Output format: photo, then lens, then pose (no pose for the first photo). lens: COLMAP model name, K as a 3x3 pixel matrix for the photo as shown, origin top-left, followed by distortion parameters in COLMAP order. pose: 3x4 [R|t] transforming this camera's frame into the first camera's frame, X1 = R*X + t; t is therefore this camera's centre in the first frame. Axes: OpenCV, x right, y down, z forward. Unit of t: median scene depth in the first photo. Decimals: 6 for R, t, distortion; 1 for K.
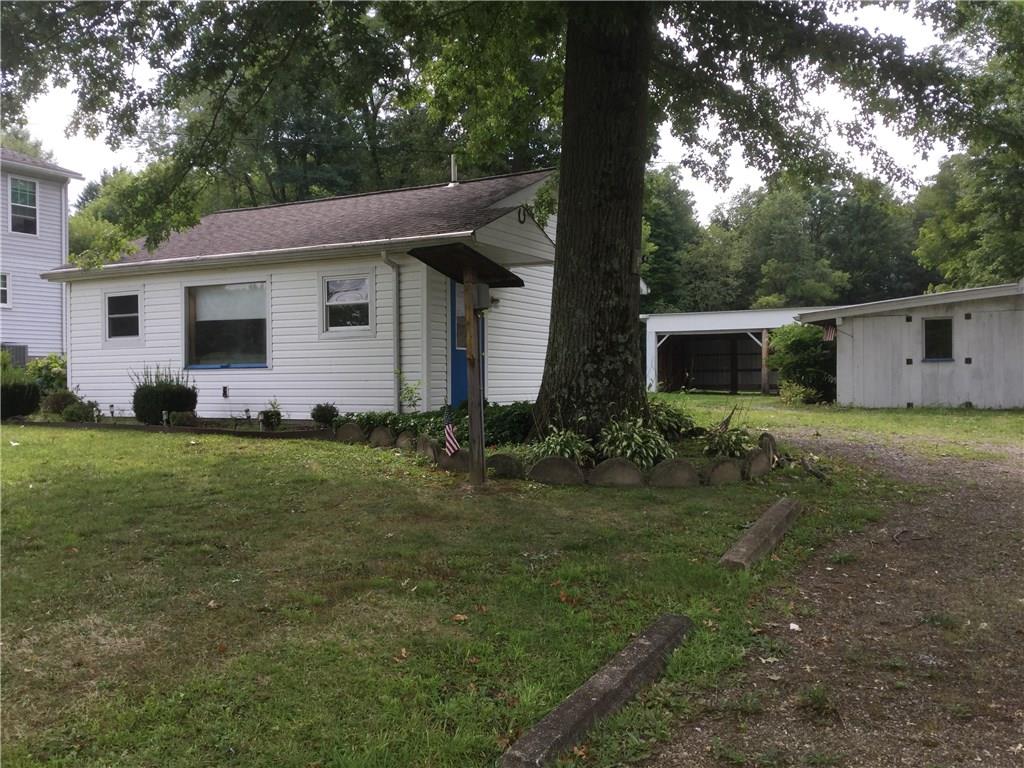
lens RADIAL K [[939.2, 0, 512.0], [0, 939.2, 384.0], [0, 0, 1]] dist [0.128665, -0.245347]
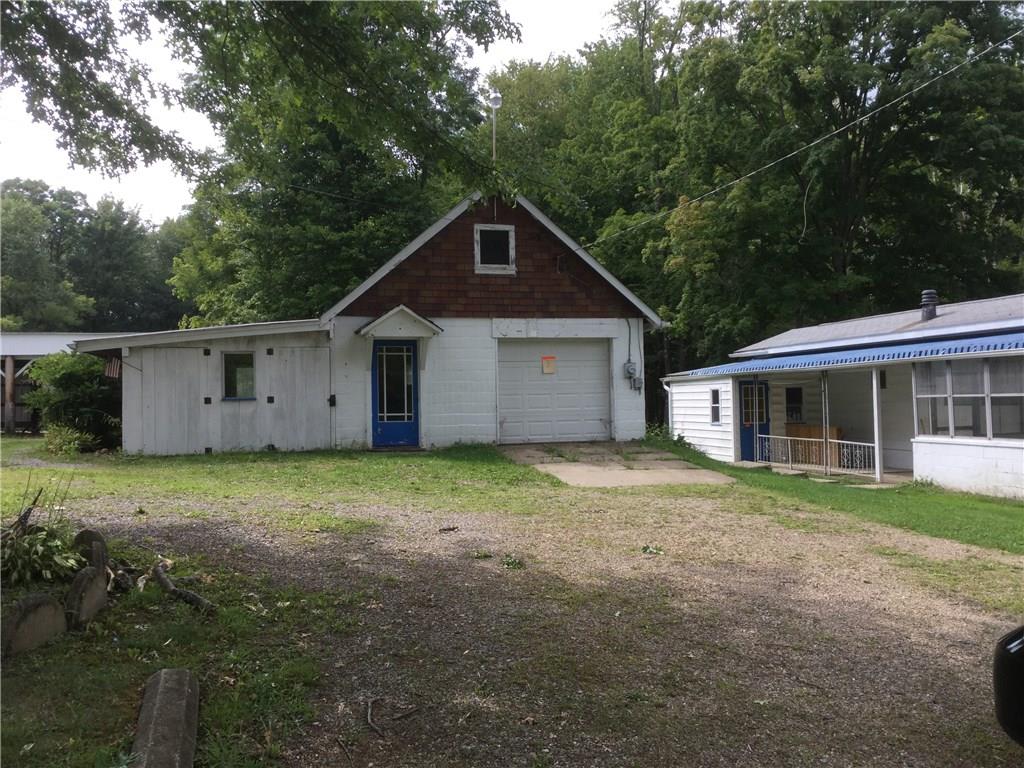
lens RADIAL K [[939.2, 0, 512.0], [0, 939.2, 384.0], [0, 0, 1]] dist [0.128665, -0.245347]
pose [[0.724163, 0.007931, 0.689584, 0.015504], [0.013100, 0.999595, -0.025254, -0.012005], [-0.689505, 0.027321, 0.723765, 0.159417]]
